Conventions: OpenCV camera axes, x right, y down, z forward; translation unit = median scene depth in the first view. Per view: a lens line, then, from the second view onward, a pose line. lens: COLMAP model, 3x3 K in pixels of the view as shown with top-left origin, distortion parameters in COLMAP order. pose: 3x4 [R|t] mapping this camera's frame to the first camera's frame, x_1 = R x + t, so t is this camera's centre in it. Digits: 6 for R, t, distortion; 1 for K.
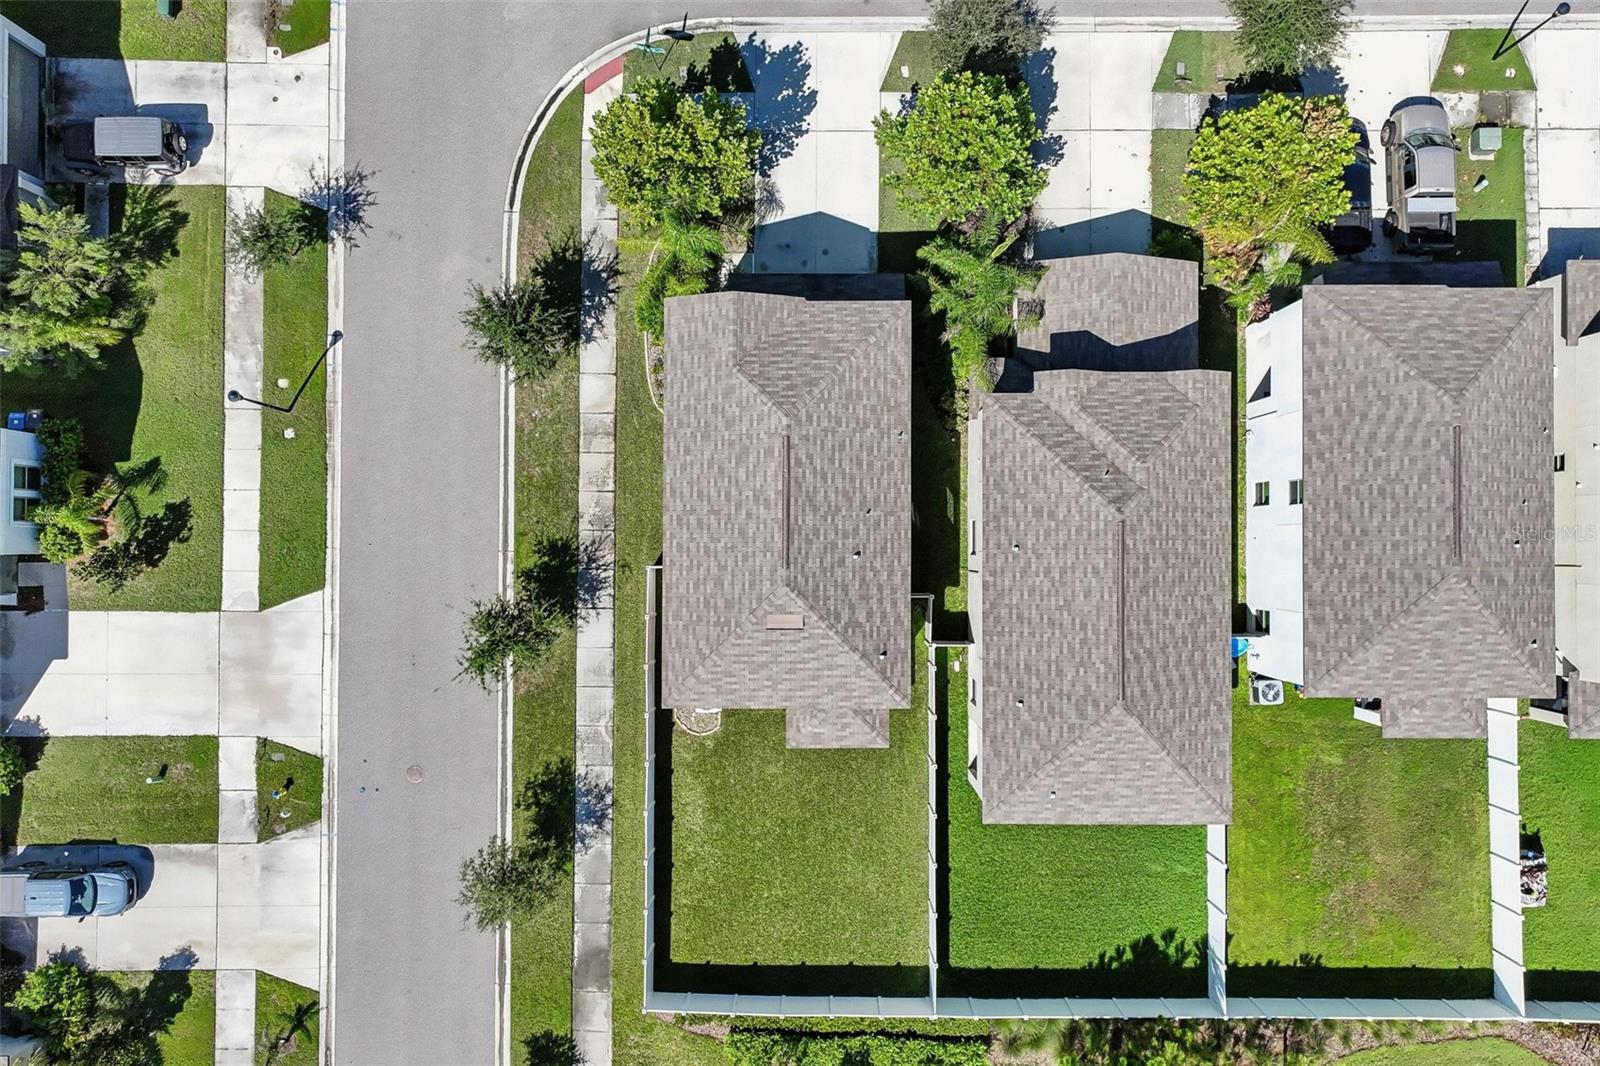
lens RADIAL K [[1124.6, 0, 800.7], [0, 1124.6, 529.3], [0, 0, 1]] dist [0.008541, -0.001128]
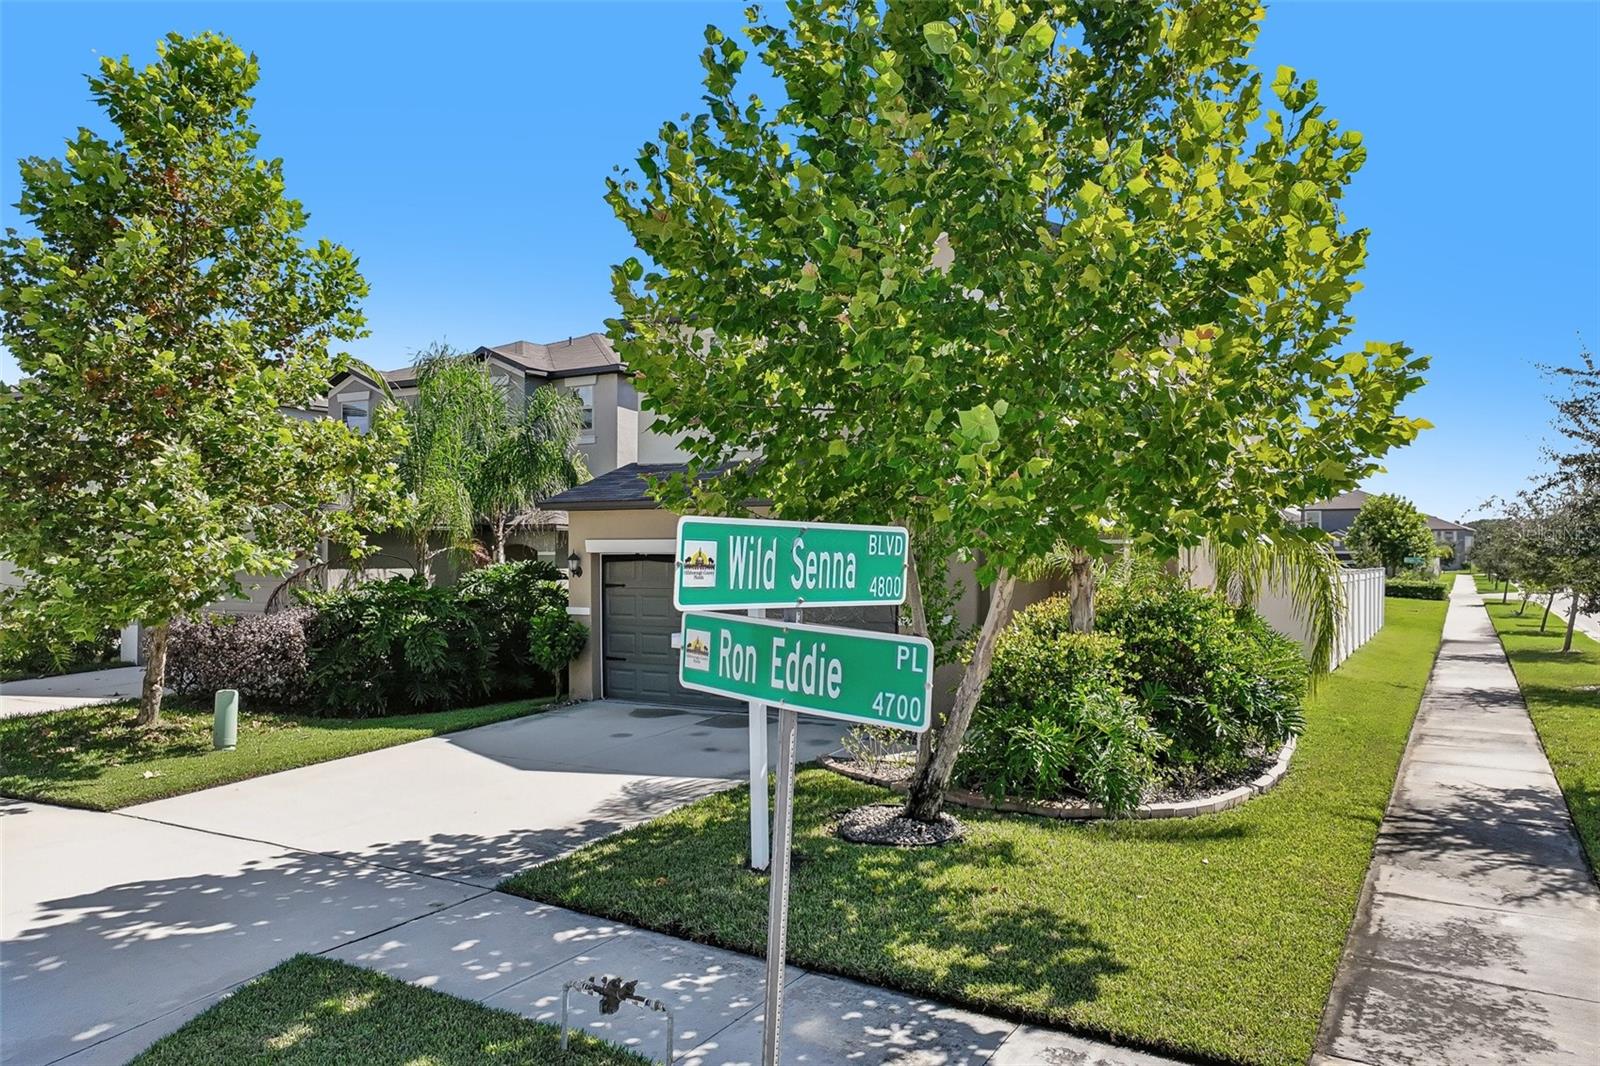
lens RADIAL K [[1124.6, 0, 811.7], [0, 1124.6, 541.6], [0, 0, 1]] dist [0.008541, -0.001128]
pose [[-0.869410, 0.013002, 0.493920, -0.176914], [0.494088, 0.026561, 0.869006, -0.486707], [-0.001820, 0.999563, -0.029517, 0.954618]]
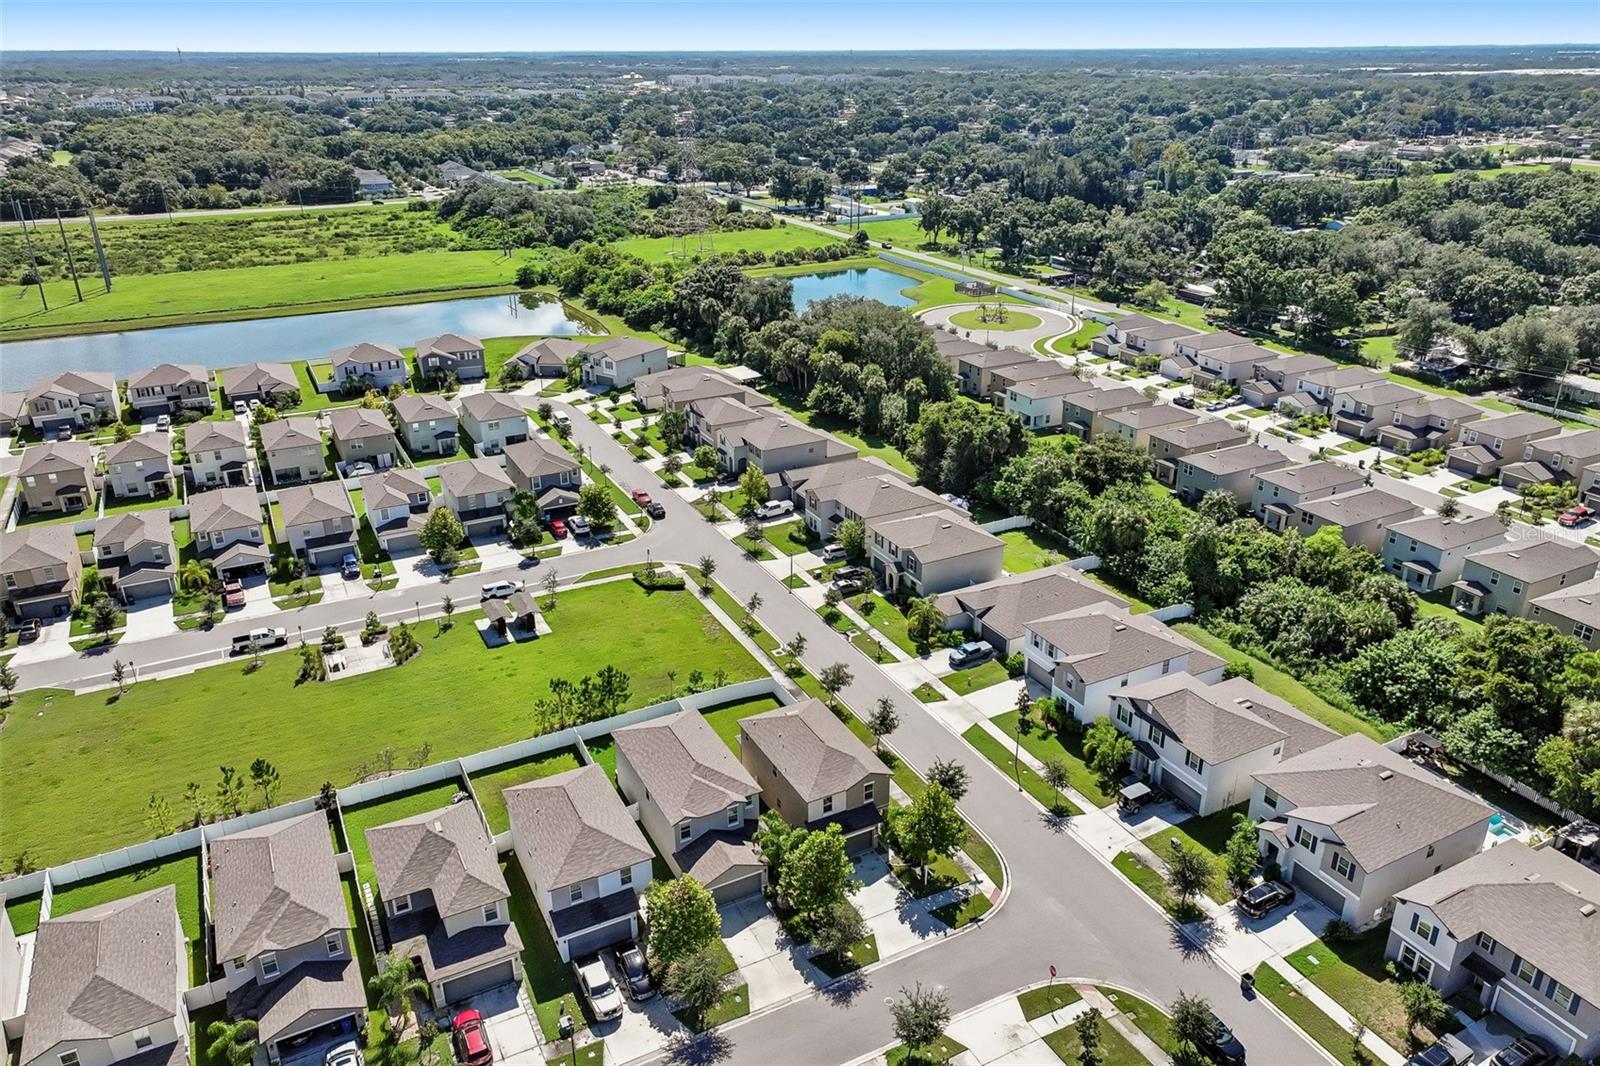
lens RADIAL K [[1124.6, 0, 806.7], [0, 1124.6, 541.1], [0, 0, 1]] dist [0.008541, -0.001128]
pose [[-0.882795, 0.196007, -0.426913, 0.874550], [-0.469492, -0.337525, 0.815876, -1.700202], [0.015824, 0.920684, 0.389989, -0.388023]]
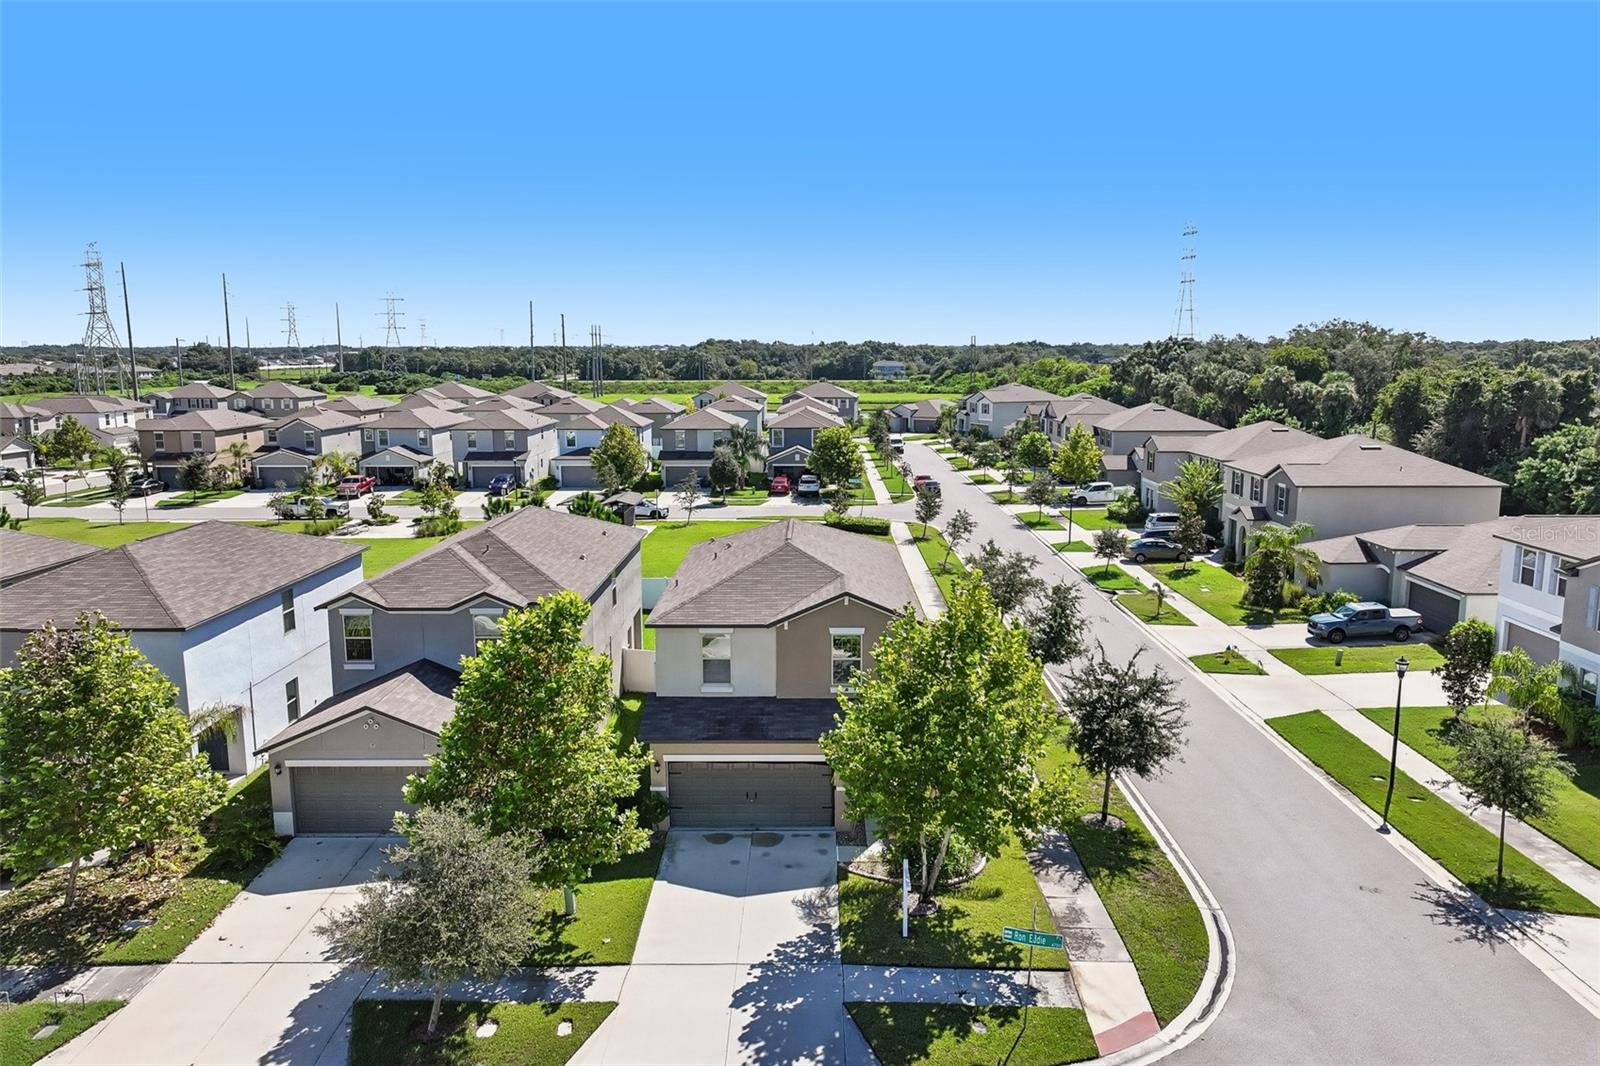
lens RADIAL K [[1124.6, 0, 805.9], [0, 1124.6, 536.0], [0, 0, 1]] dist [0.008541, -0.001128]
pose [[-0.999962, 0.007449, 0.004535, -0.026698], [0.003404, -0.145380, 0.989370, -0.906950], [0.008029, 0.989348, 0.145350, 0.695841]]
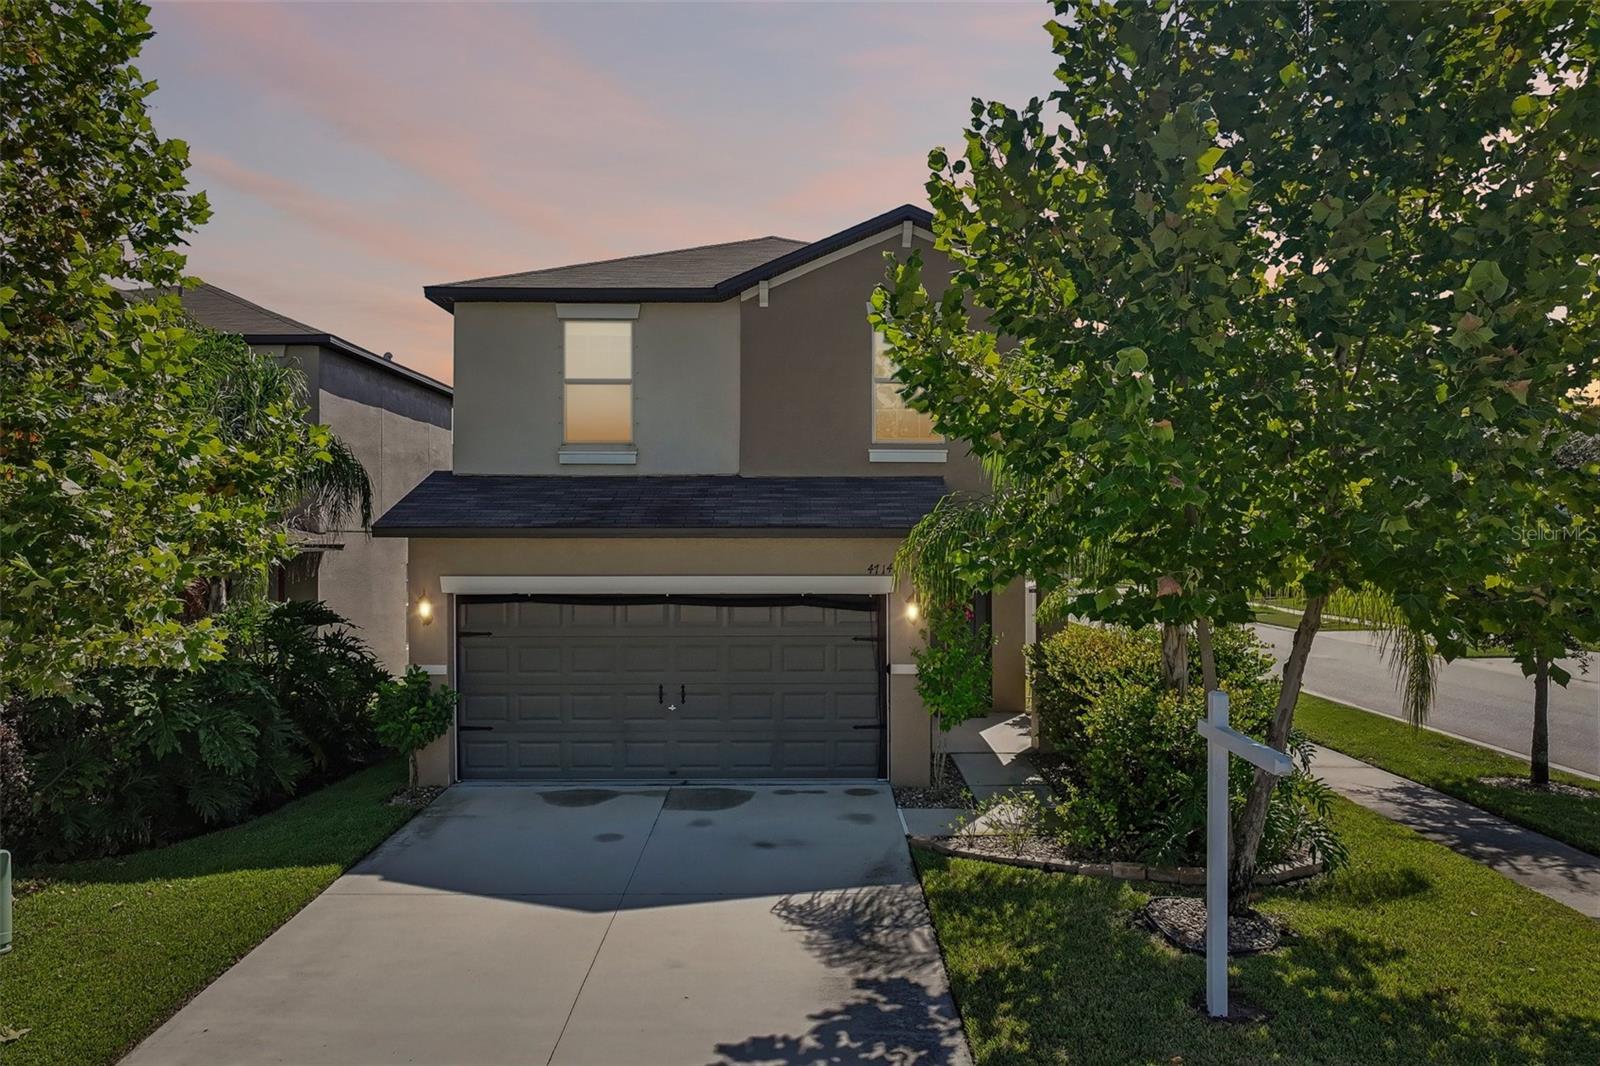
lens RADIAL K [[1124.6, 0, 807.1], [0, 1124.6, 527.0], [0, 0, 1]] dist [0.008541, -0.001128]
pose [[-0.999928, 0.007262, -0.009502, -0.018466], [-0.009287, 0.029067, 0.999534, -0.485147], [0.007535, 0.999551, -0.028998, 0.939779]]
